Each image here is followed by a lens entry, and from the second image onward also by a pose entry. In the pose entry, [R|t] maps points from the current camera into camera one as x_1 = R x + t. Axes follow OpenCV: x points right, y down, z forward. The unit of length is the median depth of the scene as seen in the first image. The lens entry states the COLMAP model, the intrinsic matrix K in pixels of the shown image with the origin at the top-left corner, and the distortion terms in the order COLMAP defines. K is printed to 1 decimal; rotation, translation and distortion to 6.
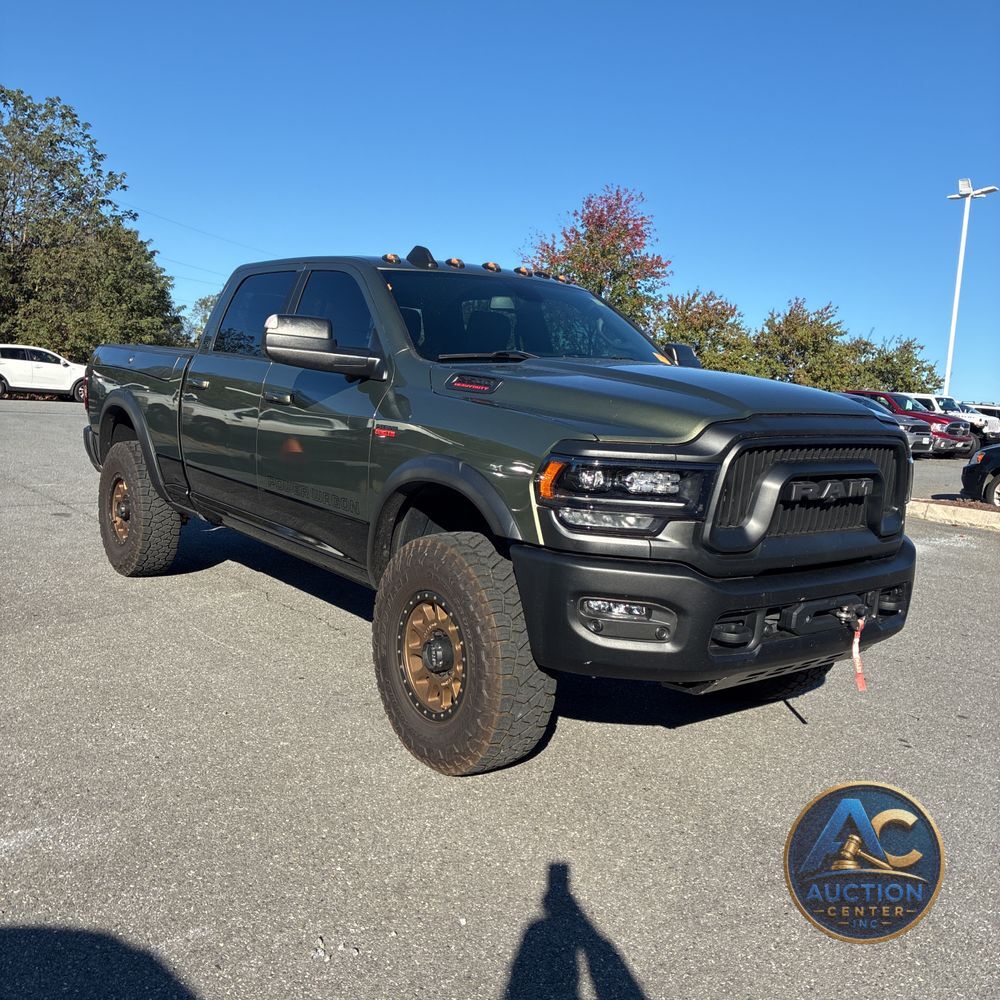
lens RADIAL K [[1004.4, 0, 500.0], [0, 1004.4, 500.0], [0, 0, 1]] dist [-0.008109, -0.008648]
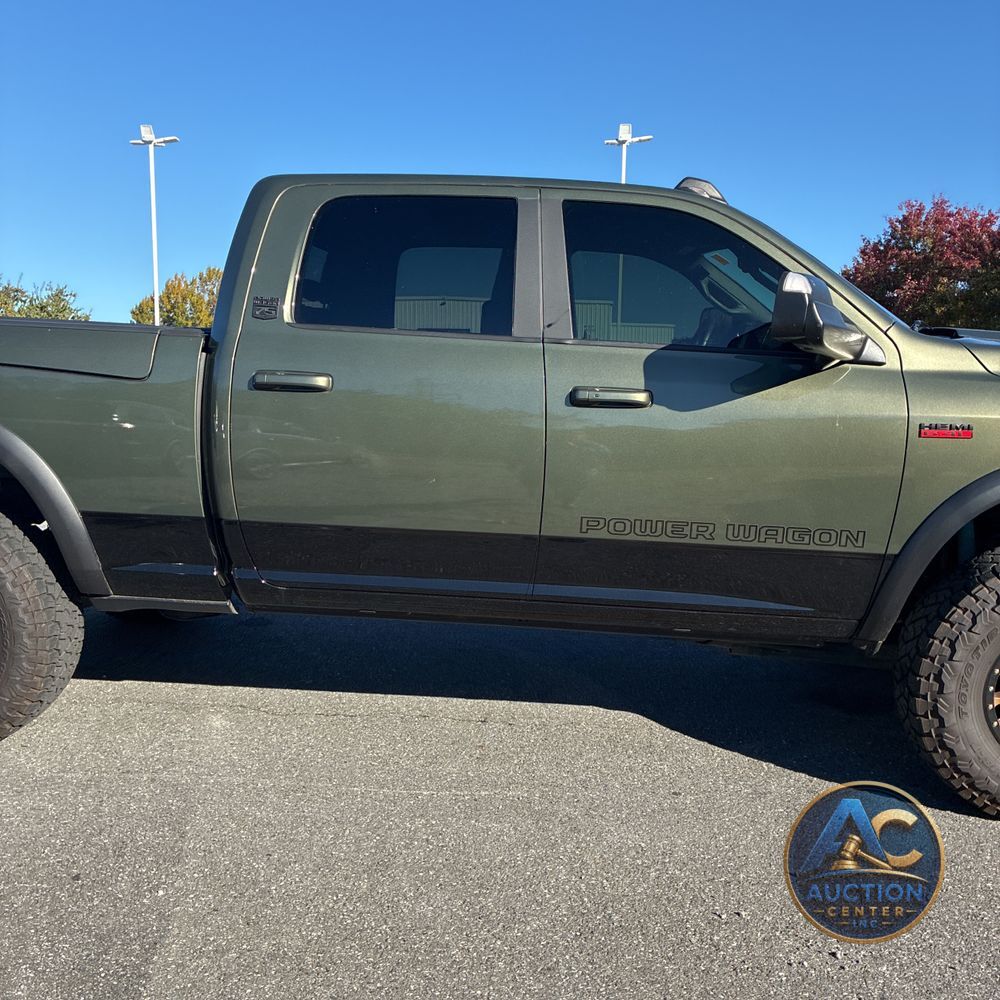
lens RADIAL K [[994.8, 0, 500.0], [0, 994.8, 500.0], [0, 0, 1]] dist [0.038073, -0.006494]
pose [[0.653501, -0.145792, 0.742752, -0.068528], [0.107324, 0.989208, 0.099740, -0.009636], [-0.749278, 0.014535, 0.662096, 0.055577]]
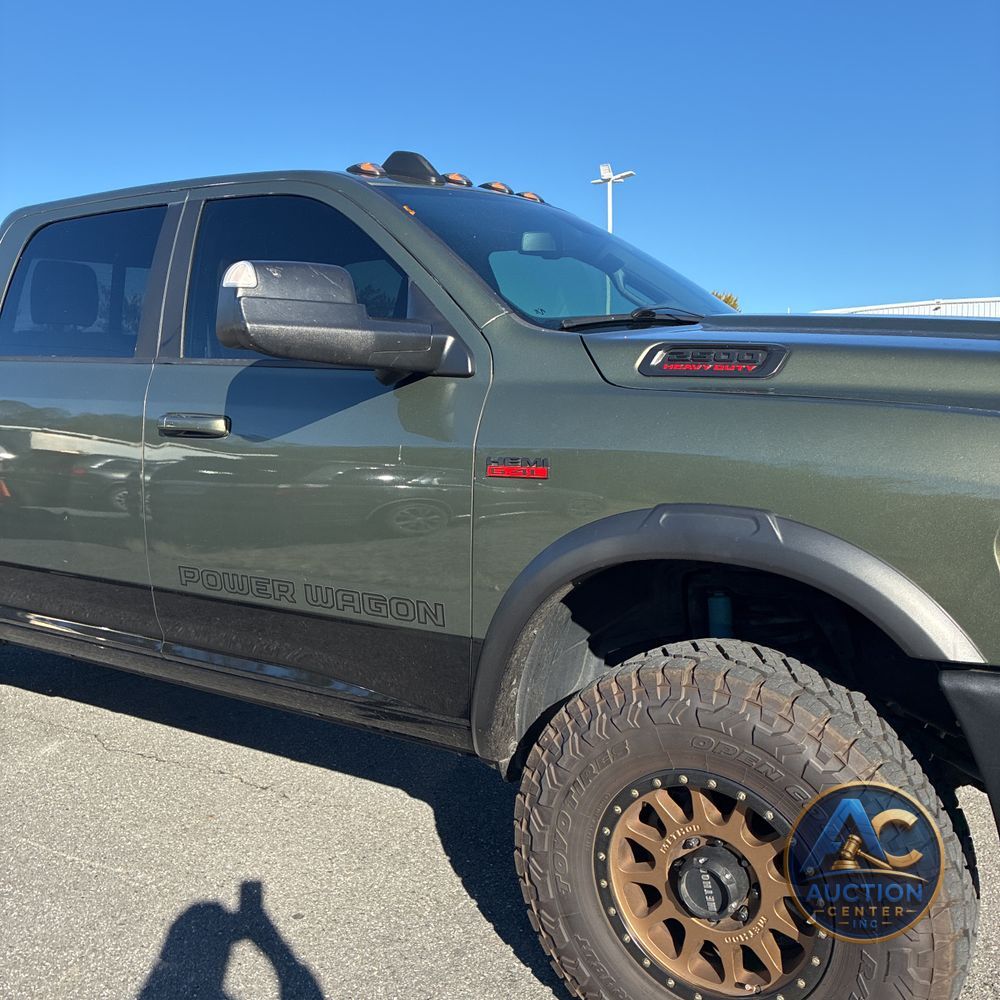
lens RADIAL K [[994.8, 0, 500.0], [0, 994.8, 500.0], [0, 0, 1]] dist [0.038073, -0.006494]
pose [[0.934337, -0.118314, 0.336179, -0.022642], [0.117759, 0.992796, 0.022115, -0.004732], [-0.336374, 0.018925, 0.941538, 0.037720]]
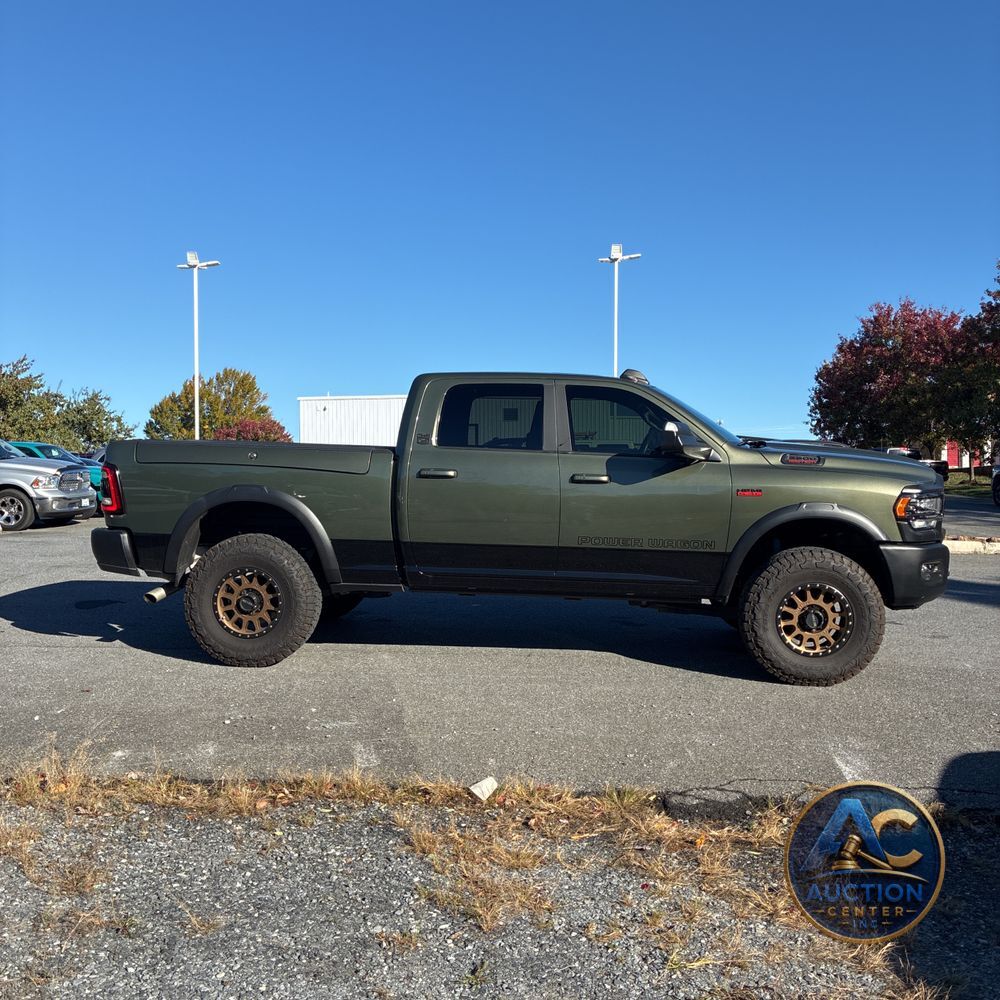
lens RADIAL K [[1000.7, 0, 499.8], [0, 1000.7, 476.6], [0, 0, 1]] dist [0.066227, -0.063929]
pose [[0.655284, -0.070769, 0.752060, -0.119962], [0.122743, 0.992346, -0.013568, -0.009029], [-0.745343, 0.101201, 0.658955, 0.016434]]
